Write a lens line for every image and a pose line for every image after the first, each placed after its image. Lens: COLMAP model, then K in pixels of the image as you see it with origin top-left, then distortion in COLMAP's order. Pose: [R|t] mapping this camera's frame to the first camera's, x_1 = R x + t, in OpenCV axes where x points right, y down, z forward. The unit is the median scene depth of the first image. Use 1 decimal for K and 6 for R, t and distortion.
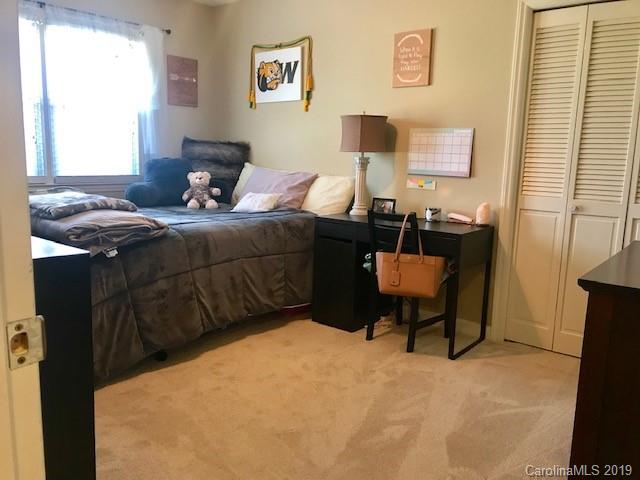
lens RADIAL K [[524.4, 0, 320.4], [0, 524.4, 238.4], [0, 0, 1]] dist [0.011985, 0.004420]
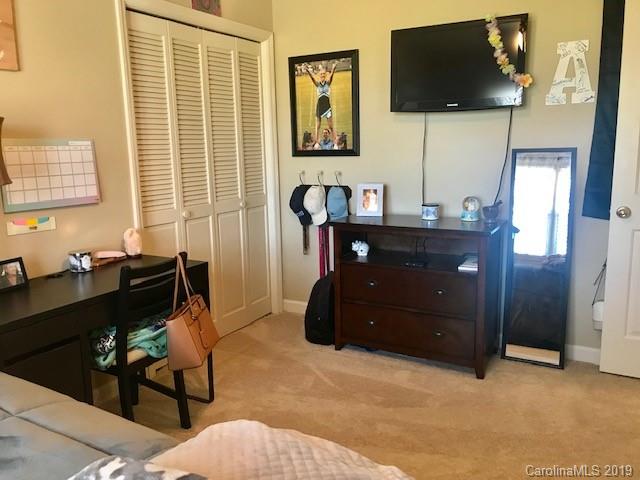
lens RADIAL K [[524.4, 0, 320.3], [0, 524.4, 237.8], [0, 0, 1]] dist [0.011985, 0.004420]
pose [[-0.154910, -0.194819, 0.968529, -0.519667], [0.182517, 0.957844, 0.221862, -0.176117], [-0.970922, 0.211142, -0.112821, 0.771159]]
